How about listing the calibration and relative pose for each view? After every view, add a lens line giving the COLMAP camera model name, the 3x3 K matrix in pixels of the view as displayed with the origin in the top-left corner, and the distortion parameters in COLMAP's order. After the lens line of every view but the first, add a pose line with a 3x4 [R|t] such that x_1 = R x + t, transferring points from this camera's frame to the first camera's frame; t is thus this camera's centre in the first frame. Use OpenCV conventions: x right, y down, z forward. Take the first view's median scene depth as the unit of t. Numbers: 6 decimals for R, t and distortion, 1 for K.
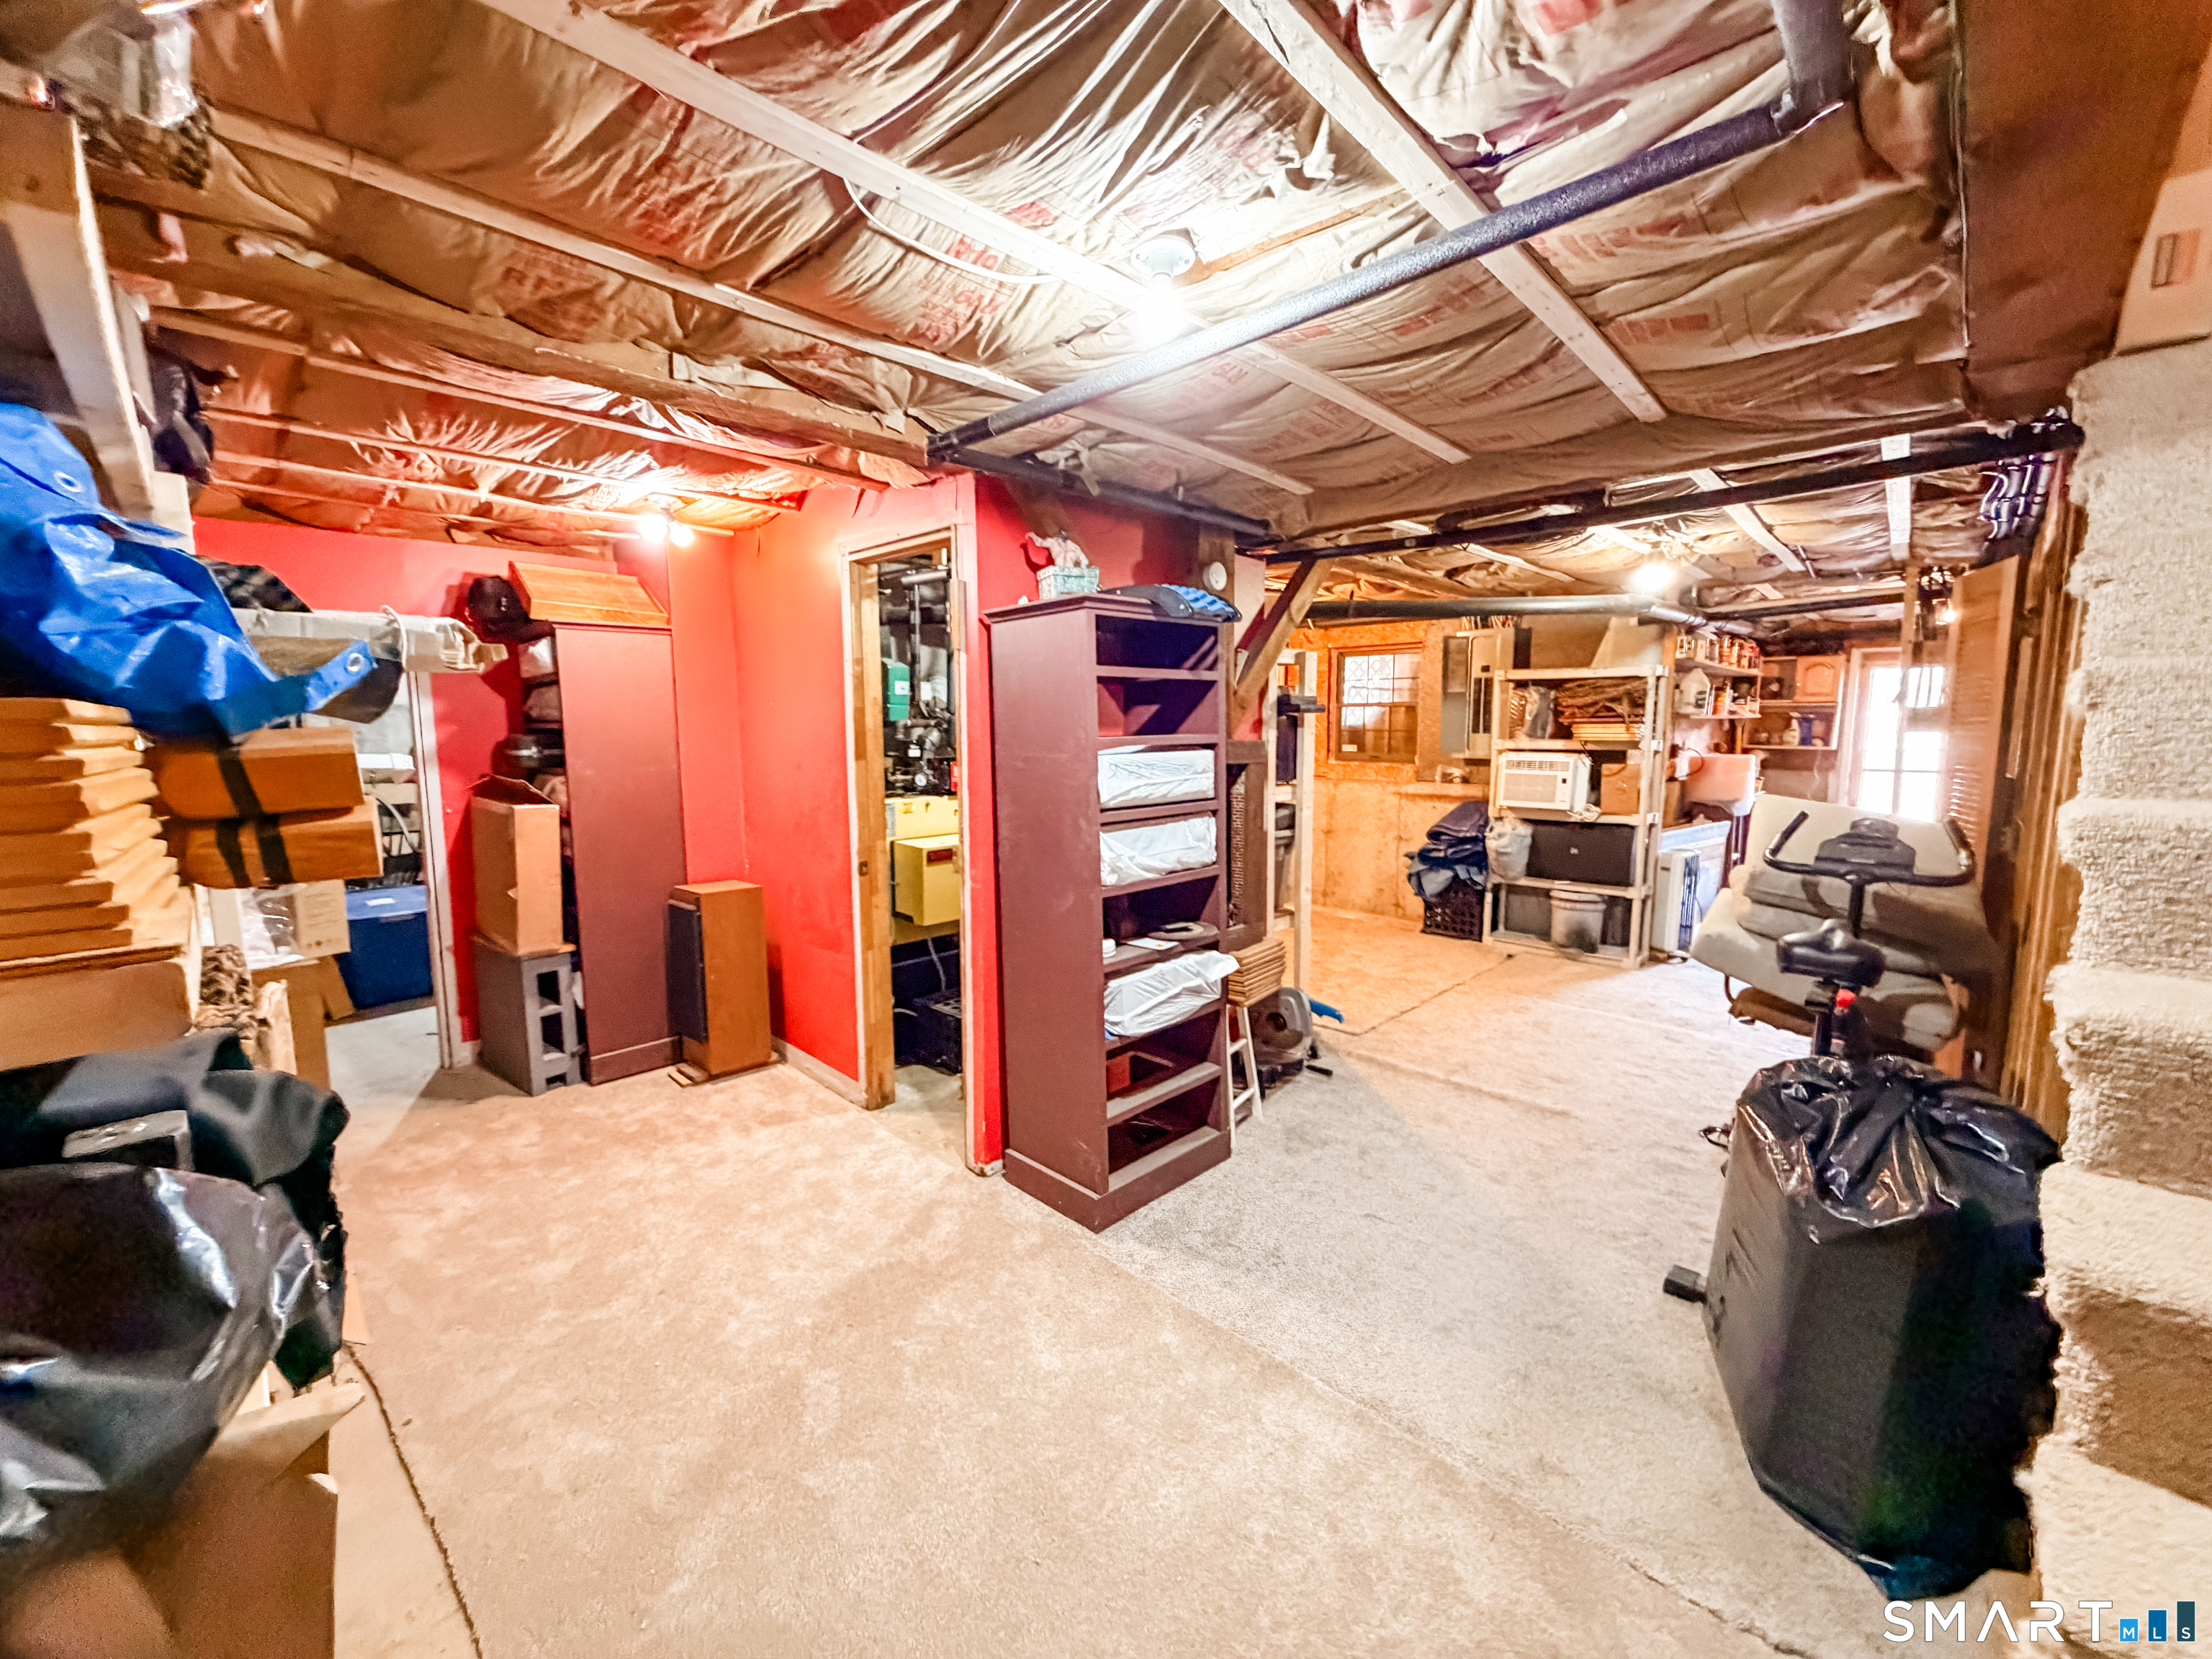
lens RADIAL K [[881.3, 0, 1109.3], [0, 881.3, 822.1], [0, 0, 1]] dist [-0.001139, 0.000410]
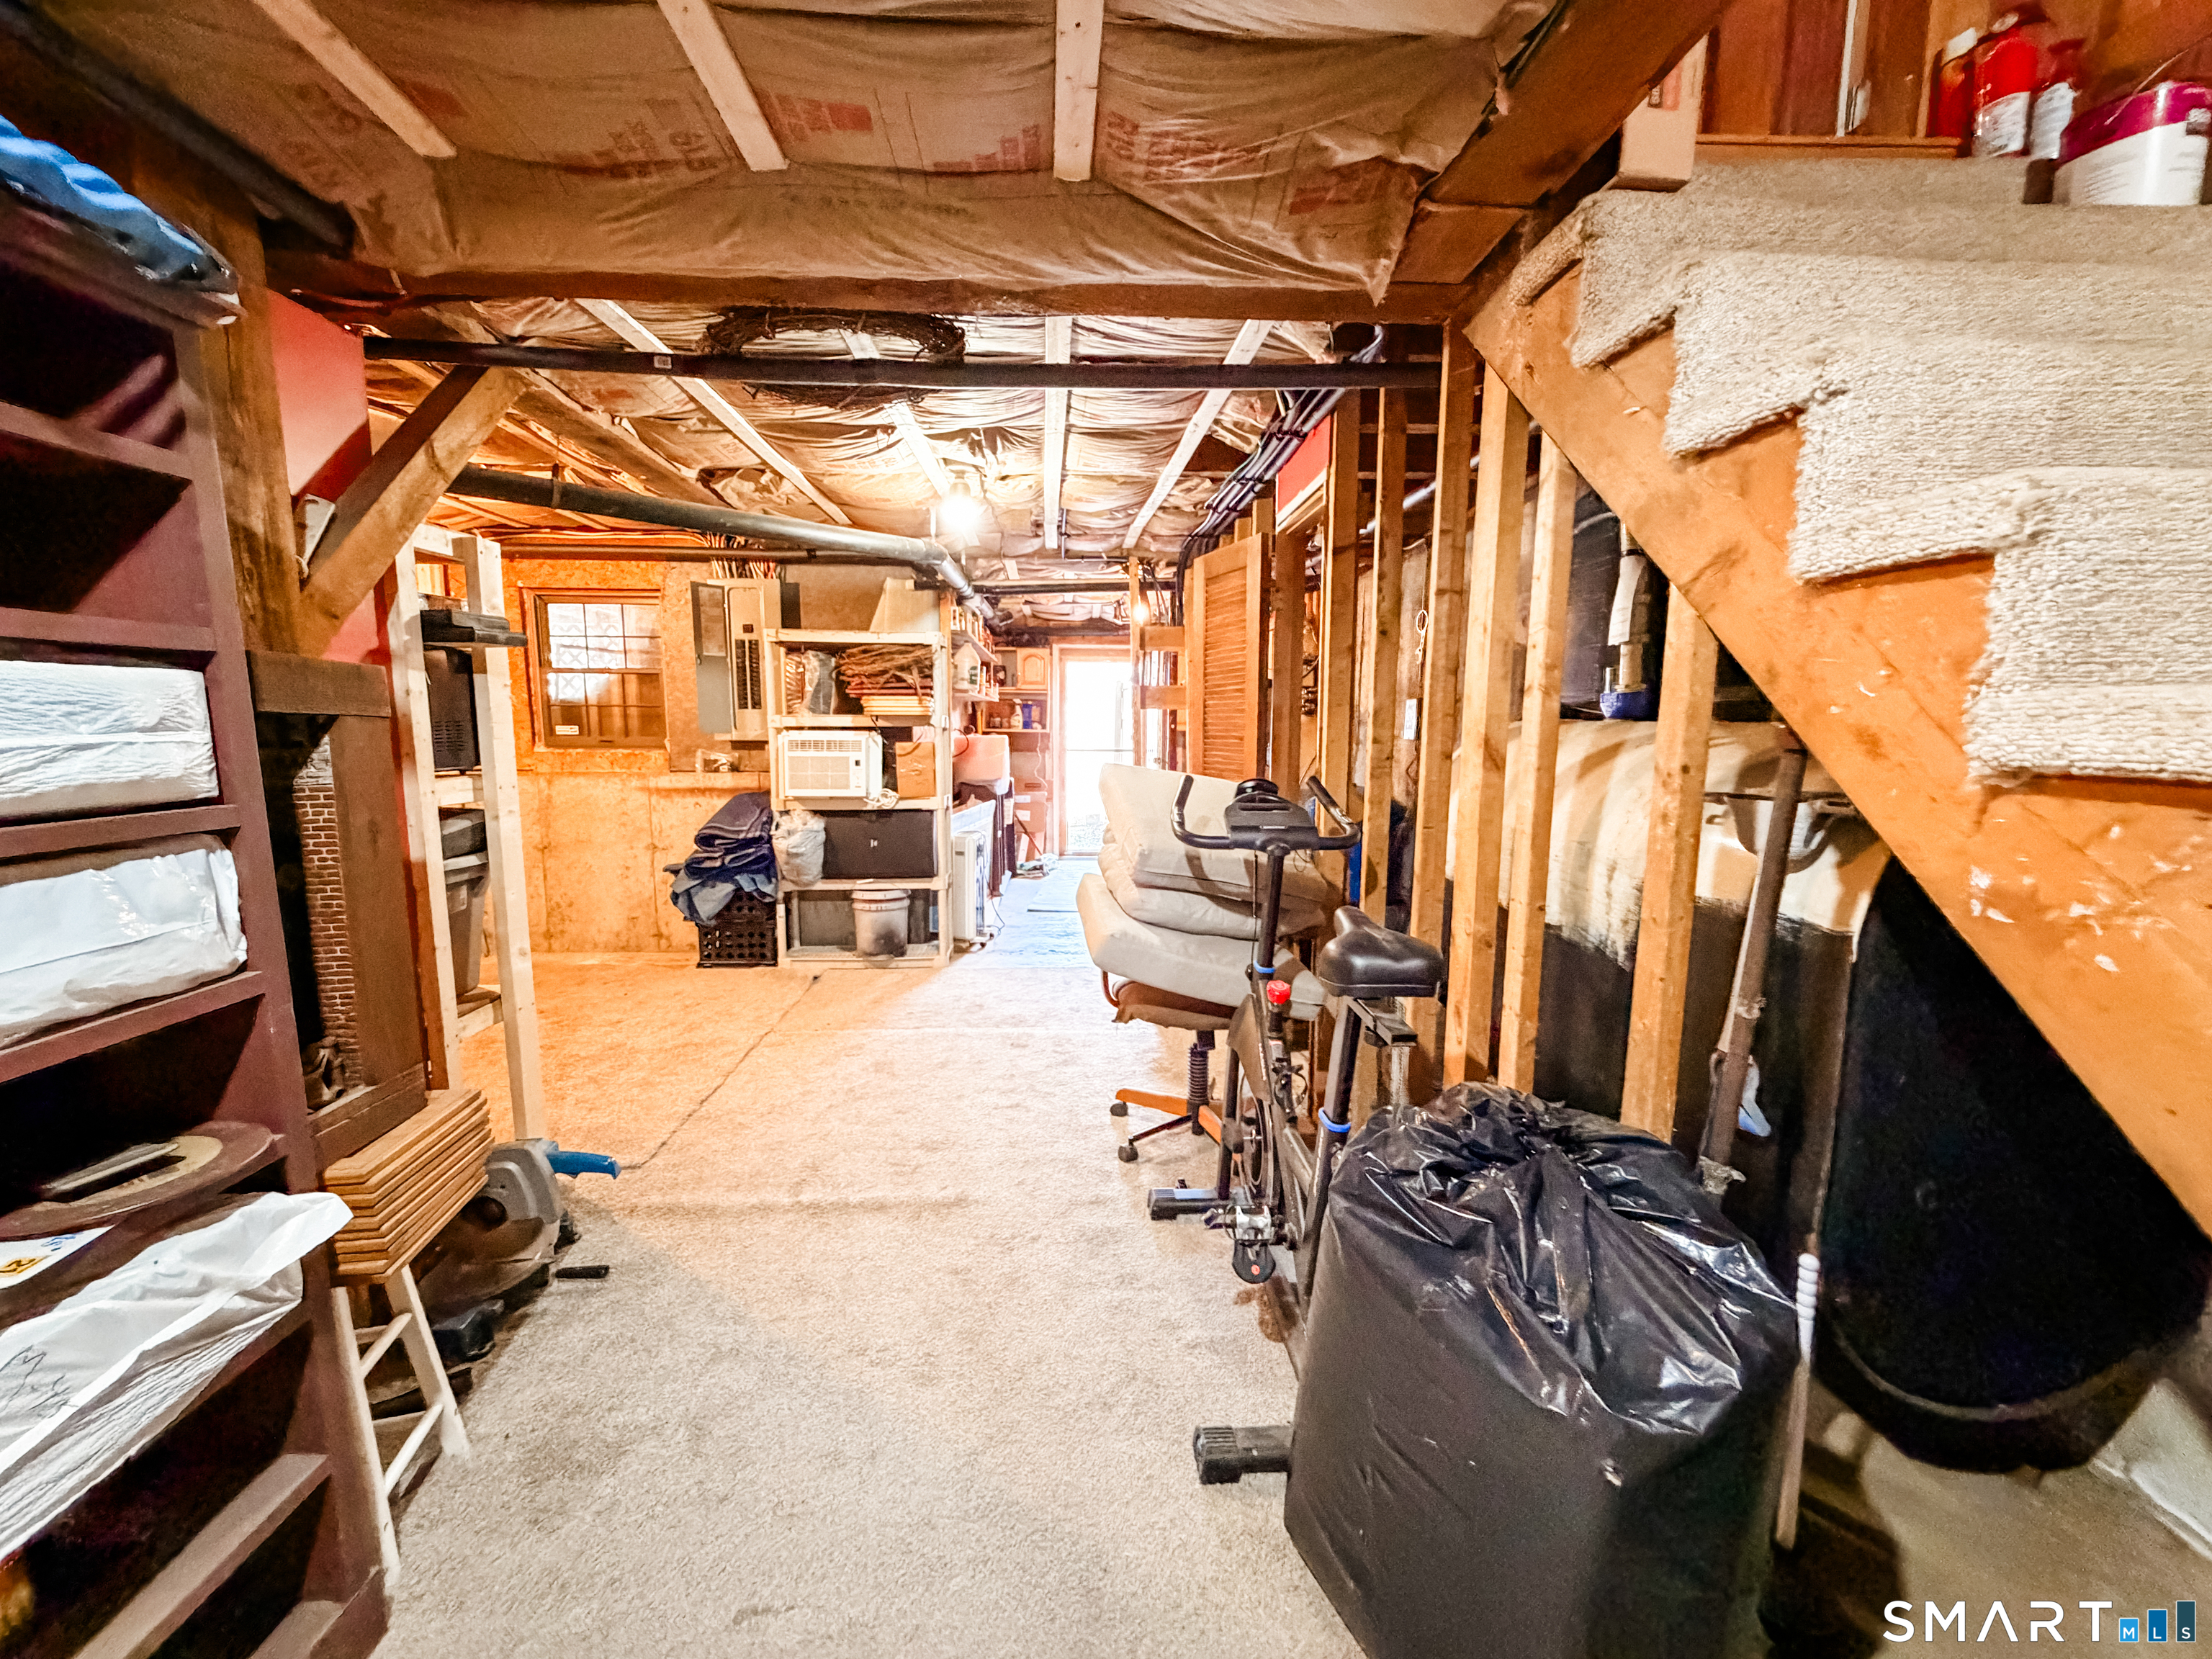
lens RADIAL K [[881.3, 0, 1104.5], [0, 881.3, 833.0], [0, 0, 1]] dist [-0.001139, 0.000410]
pose [[0.681150, -0.084286, 0.727276, 0.055290], [0.073591, 0.996203, 0.046529, -0.001270], [-0.728436, 0.021827, 0.684766, 0.252957]]
